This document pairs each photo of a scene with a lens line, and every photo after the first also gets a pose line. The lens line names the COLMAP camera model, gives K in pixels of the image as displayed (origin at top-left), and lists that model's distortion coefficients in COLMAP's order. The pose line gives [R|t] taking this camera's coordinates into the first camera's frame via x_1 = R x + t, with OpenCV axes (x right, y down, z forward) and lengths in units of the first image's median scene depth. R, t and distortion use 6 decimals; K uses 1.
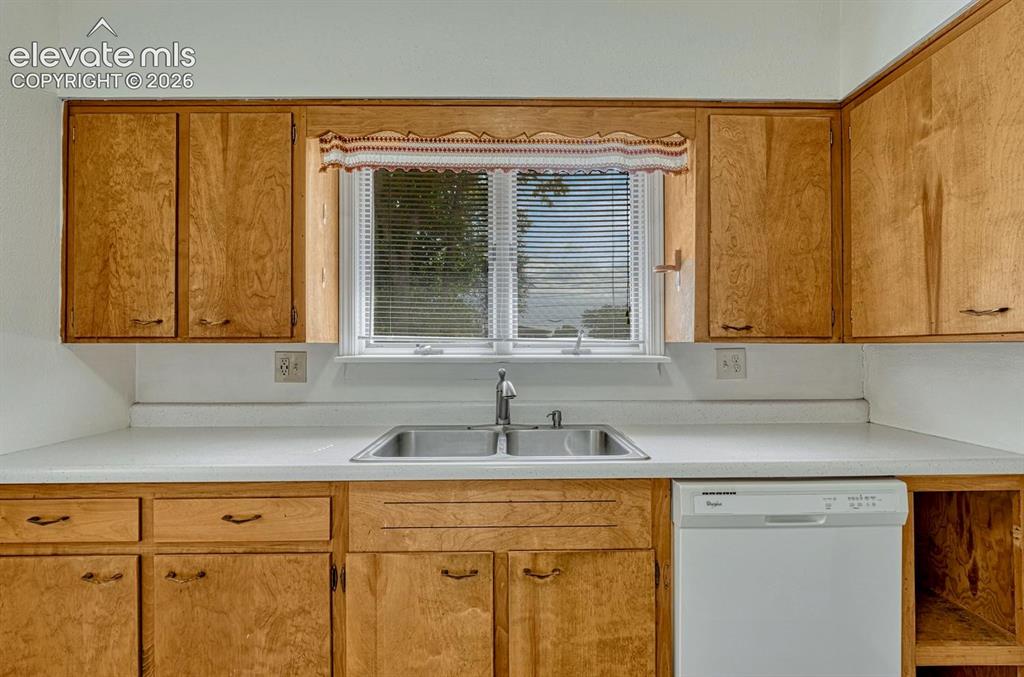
lens RADIAL K [[450.3, 0, 517.2], [0, 450.3, 341.1], [0, 0, 1]] dist [-0.004517, -0.000070]
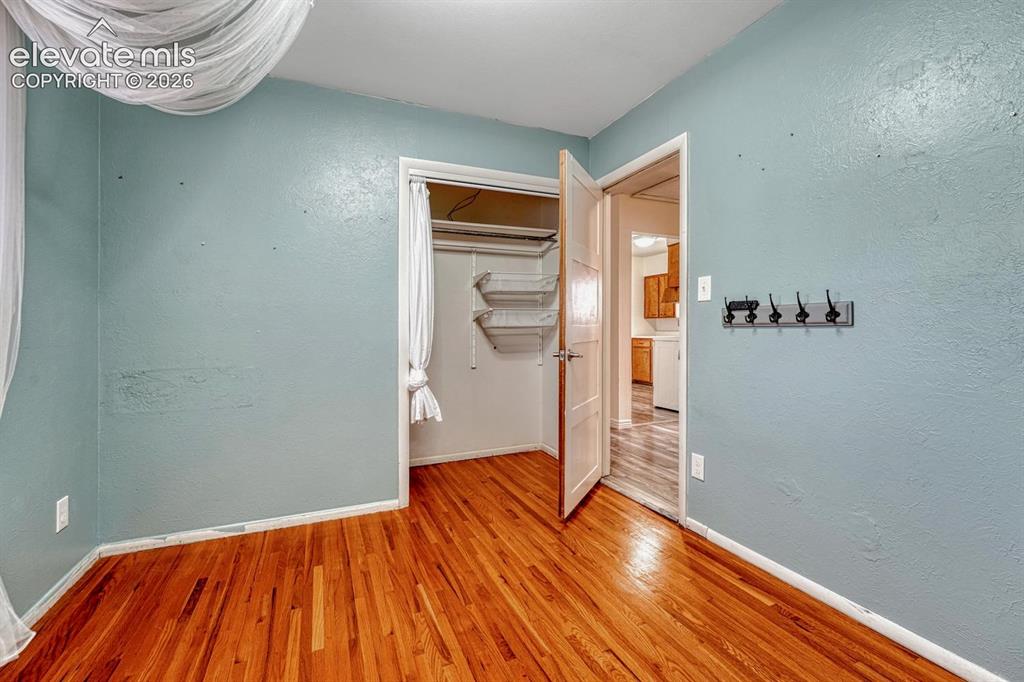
lens RADIAL K [[439.4, 0, 518.4], [0, 439.4, 332.2], [0, 0, 1]] dist [-0.013315, 0.002412]
pose [[0.393889, 0.007588, -0.919127, 3.532628], [0.010820, 0.999858, 0.012892, 0.086444], [0.919094, -0.015023, 0.393751, -2.722243]]
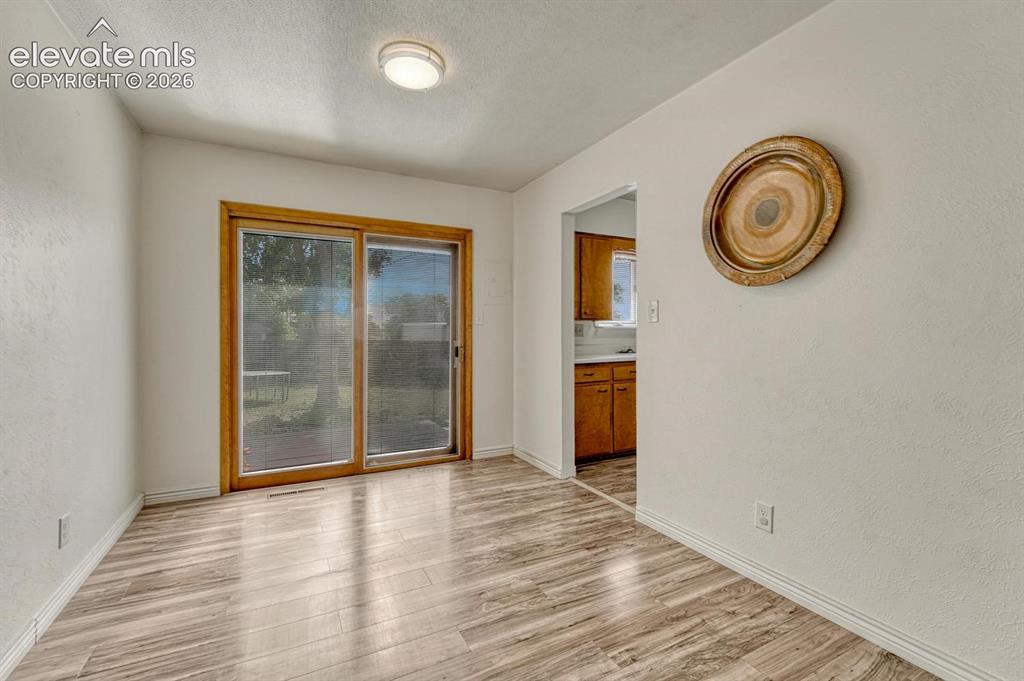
lens RADIAL K [[429.0, 0, 514.4], [0, 429.0, 333.7], [0, 0, 1]] dist [-0.010187, 0.000132]
pose [[0.892531, -0.001816, 0.450983, -2.307431], [-0.006187, 0.999848, 0.016271, 0.046140], [-0.450944, -0.017313, 0.892384, -1.189877]]
